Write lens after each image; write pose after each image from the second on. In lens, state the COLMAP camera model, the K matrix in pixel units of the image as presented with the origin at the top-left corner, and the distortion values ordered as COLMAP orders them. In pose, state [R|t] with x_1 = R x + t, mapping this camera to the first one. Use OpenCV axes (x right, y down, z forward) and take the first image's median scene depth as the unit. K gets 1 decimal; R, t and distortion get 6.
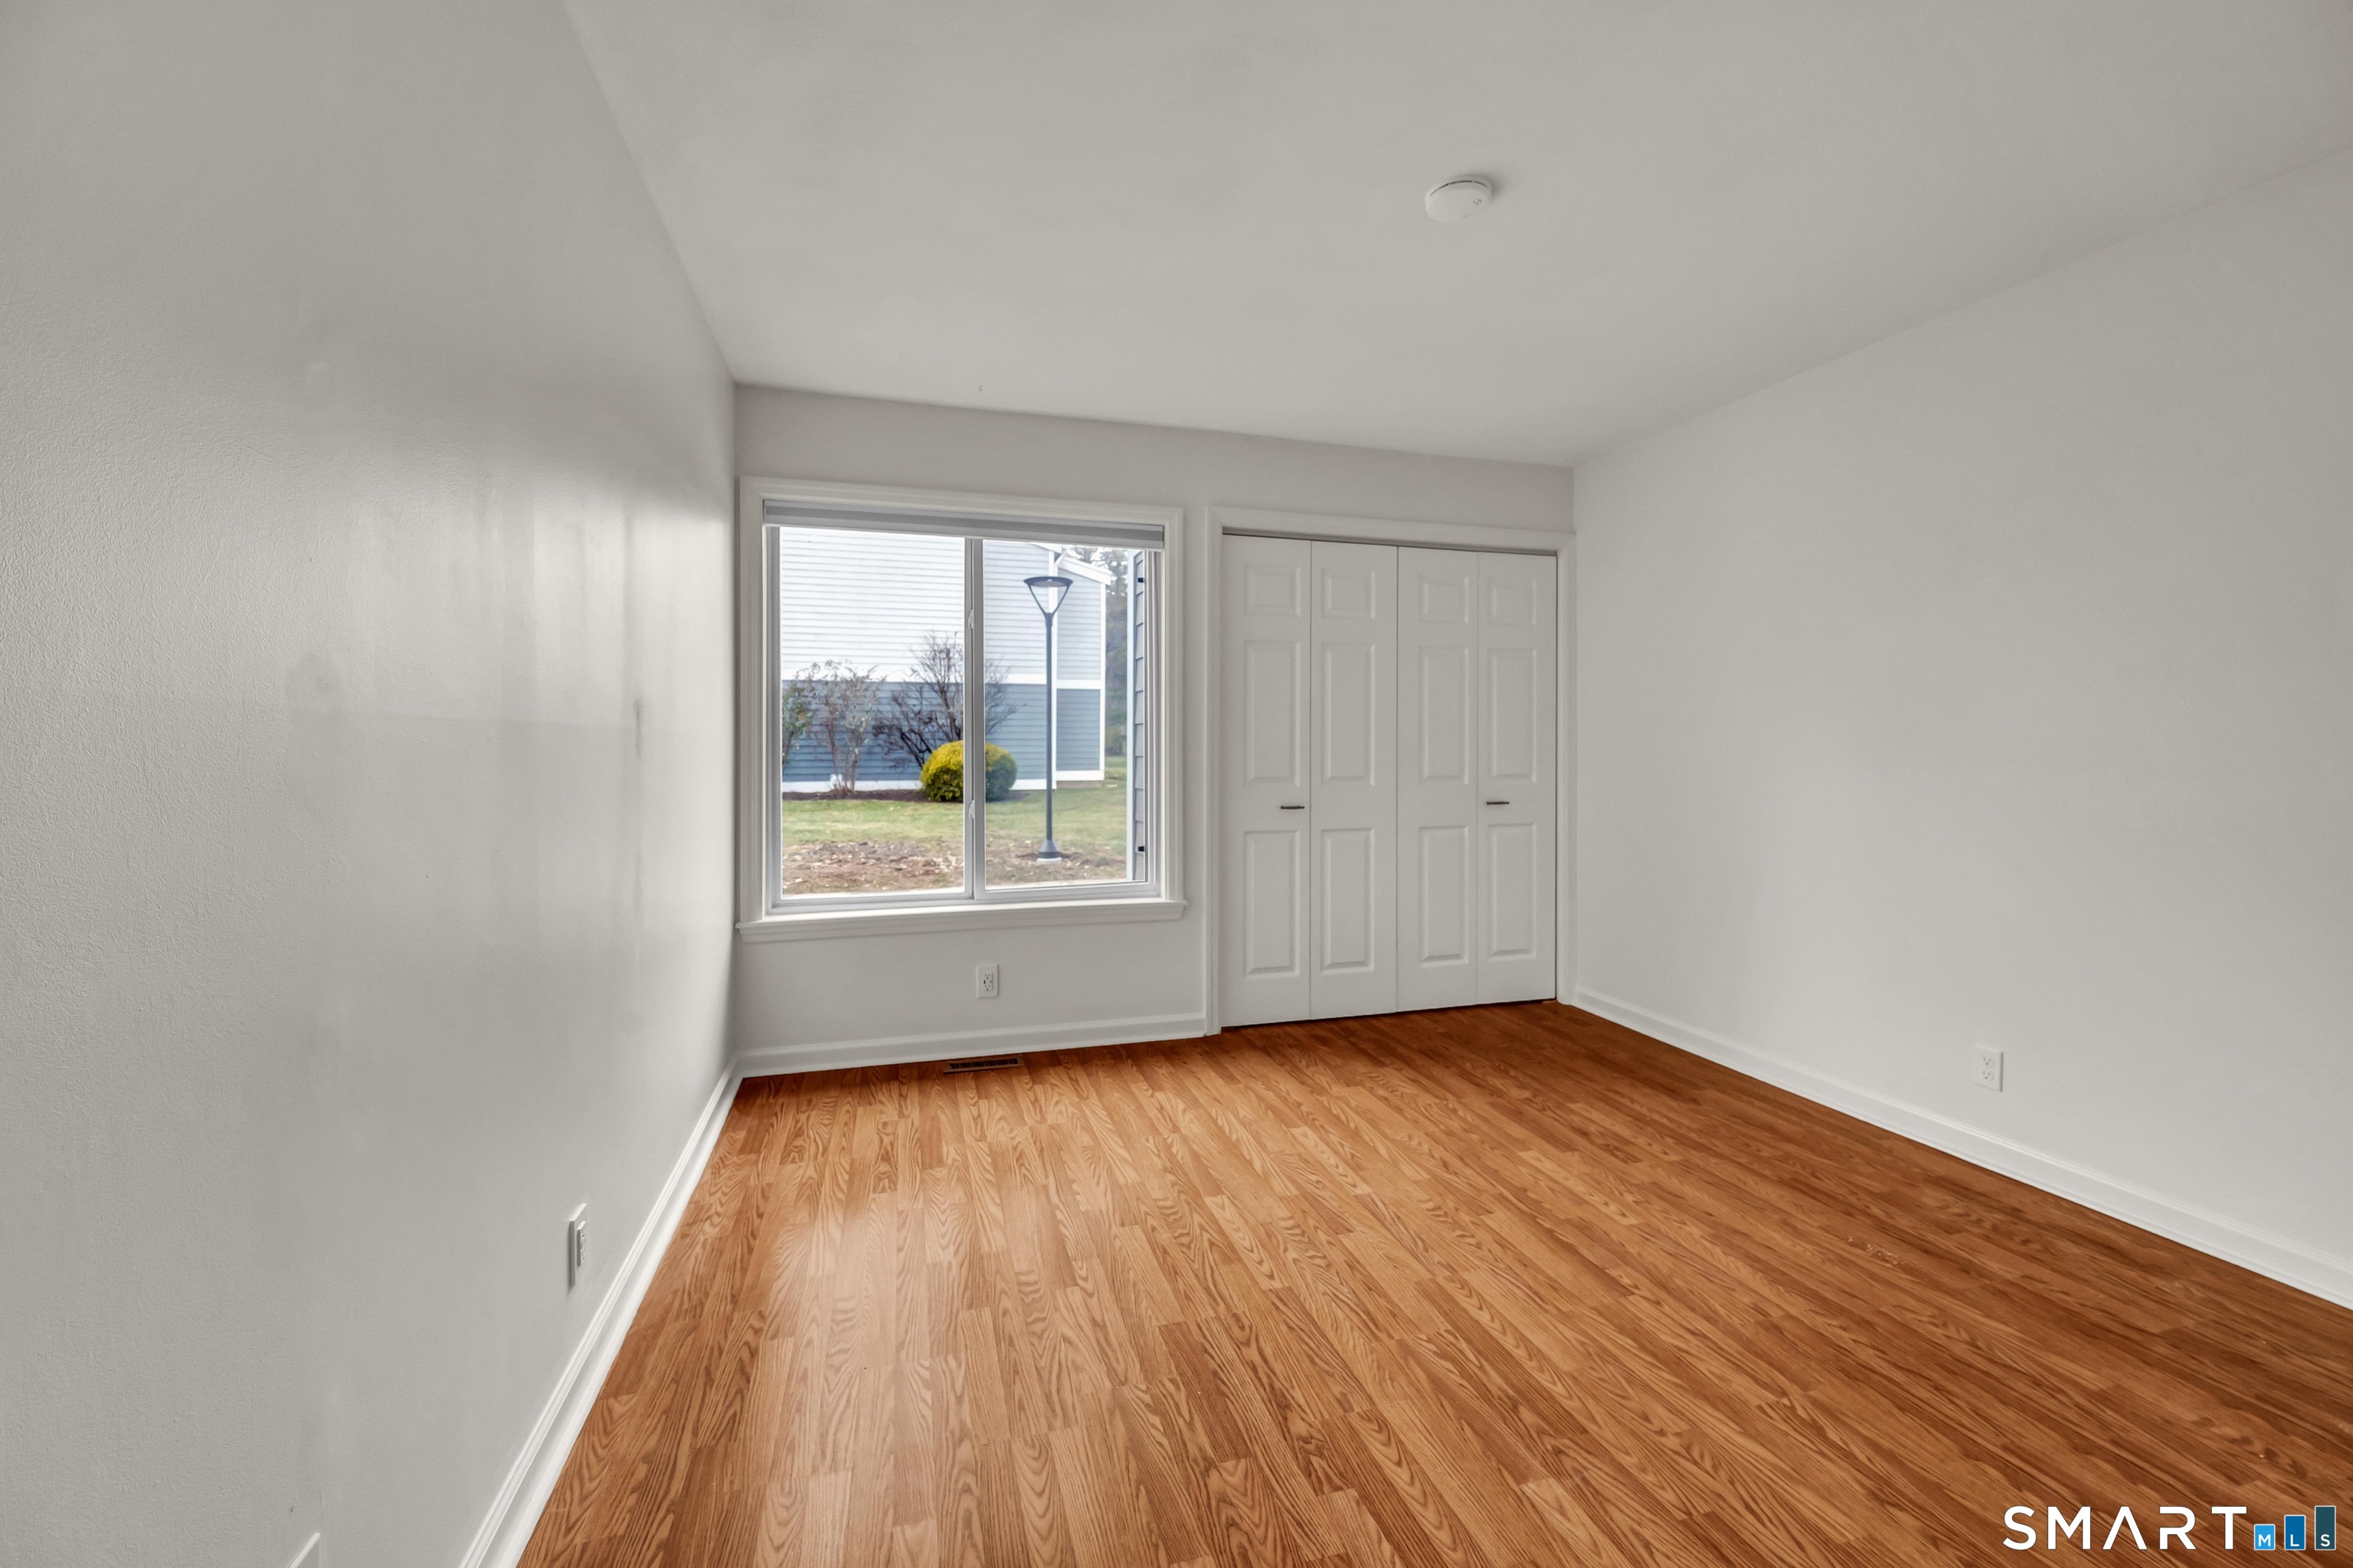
lens RADIAL K [[918.3, 0, 1126.7], [0, 918.3, 749.0], [0, 0, 1]] dist [-0.003309, 0.000582]
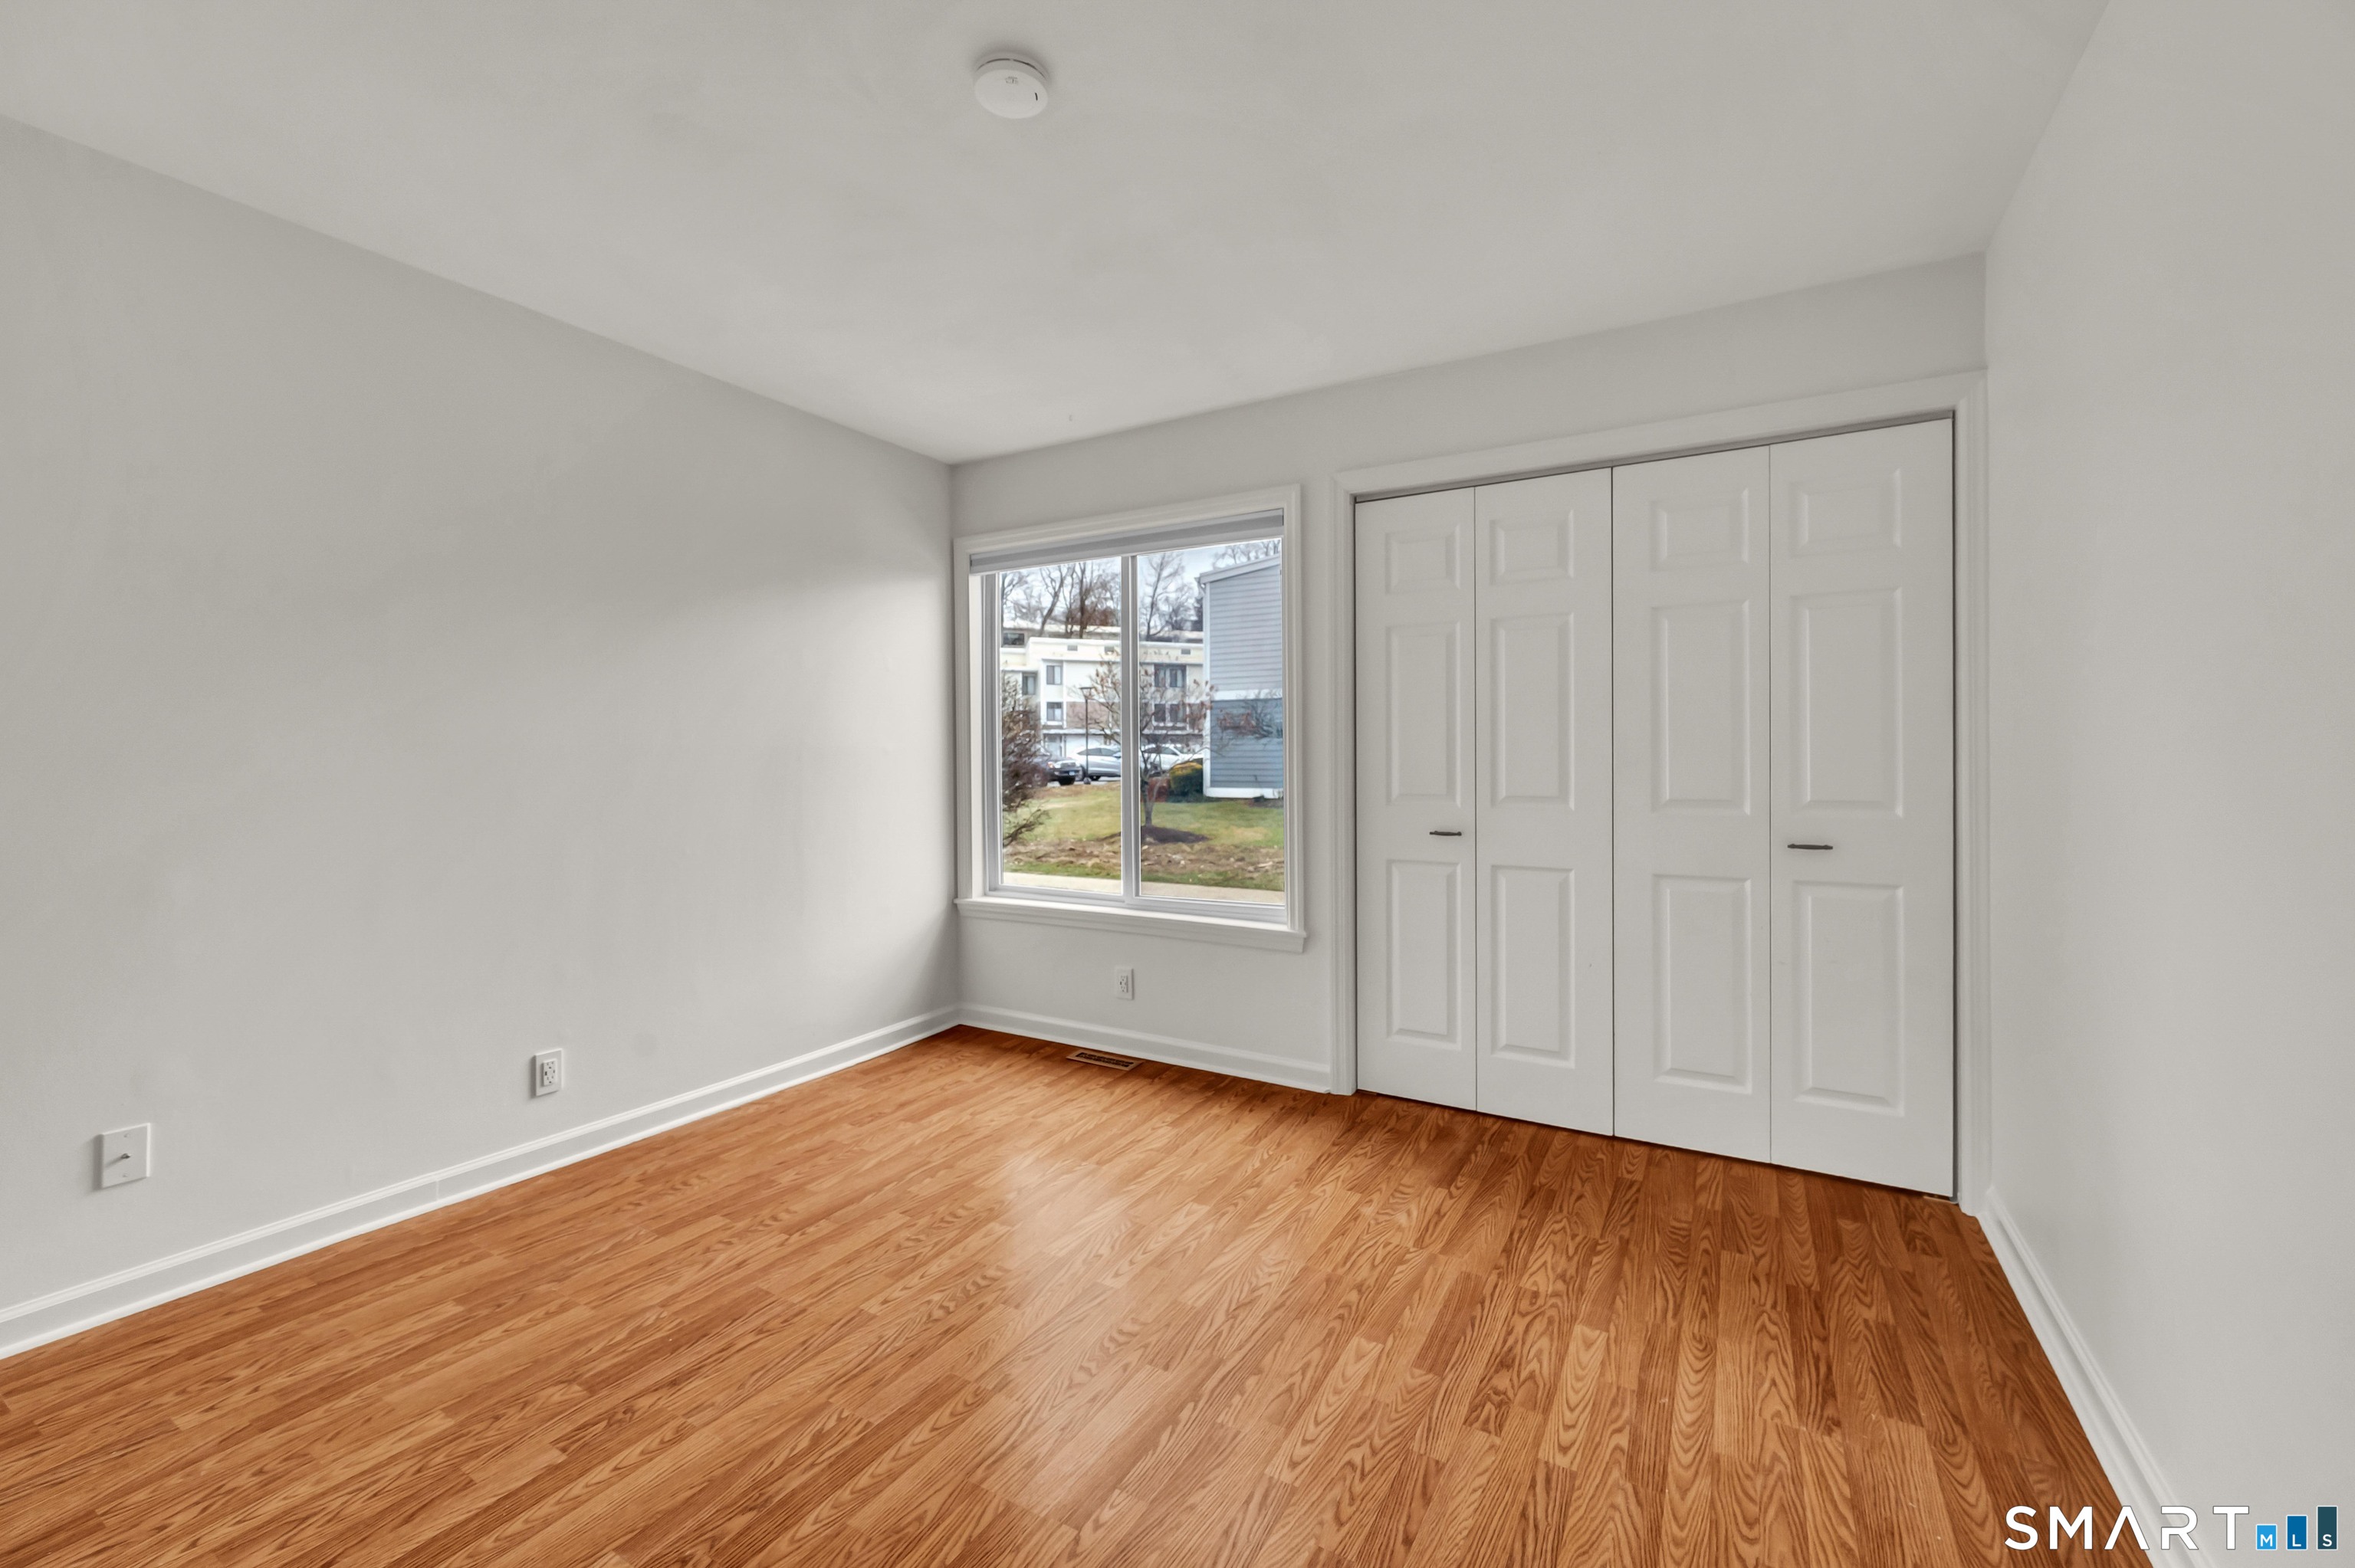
lens RADIAL K [[918.9, 0, 1205.8], [0, 918.9, 767.7], [0, 0, 1]] dist [-0.003309, 0.000582]
pose [[0.713731, 0.006873, -0.700386, 0.775156], [0.000856, 0.999943, 0.010684, -0.002174], [0.700419, -0.008225, 0.713684, 0.392628]]
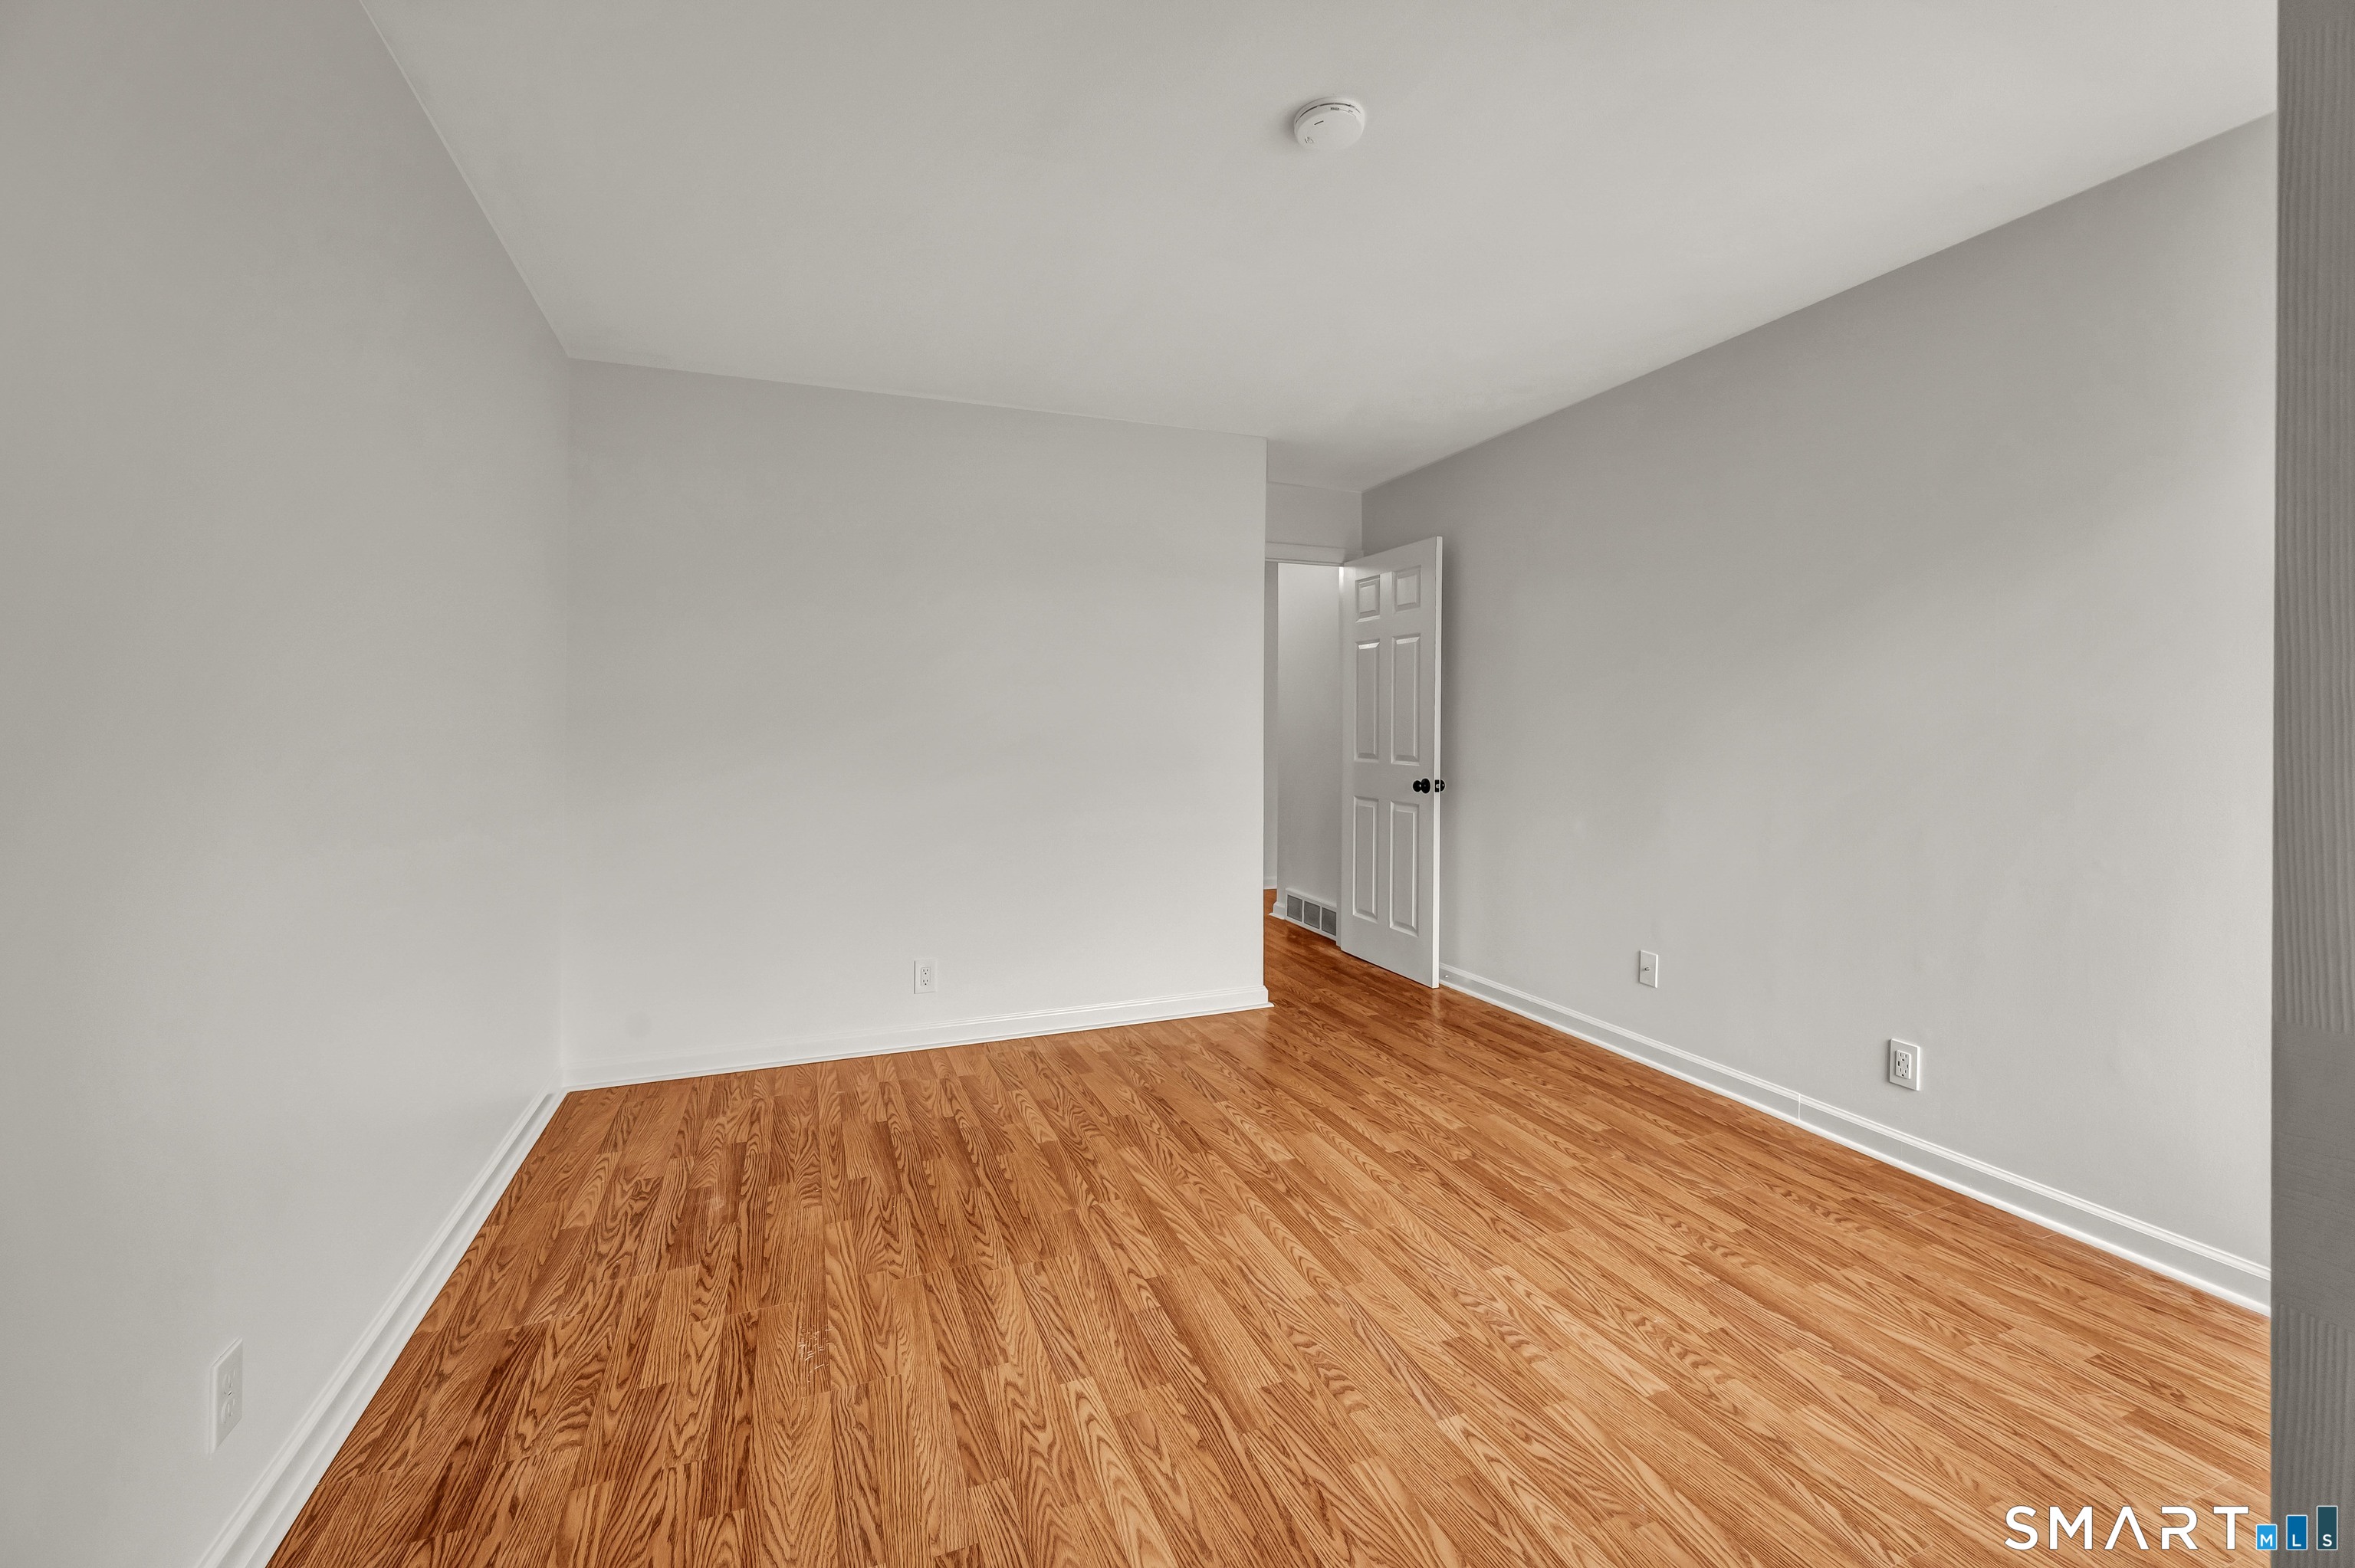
lens RADIAL K [[918.9, 0, 1140.3], [0, 918.9, 731.3], [0, 0, 1]] dist [-0.003309, 0.000582]
pose [[-0.994314, -0.001483, -0.106480, 0.462693], [-0.002291, 0.999970, 0.007466, -0.004272], [0.106466, 0.007668, -0.994287, 1.373252]]
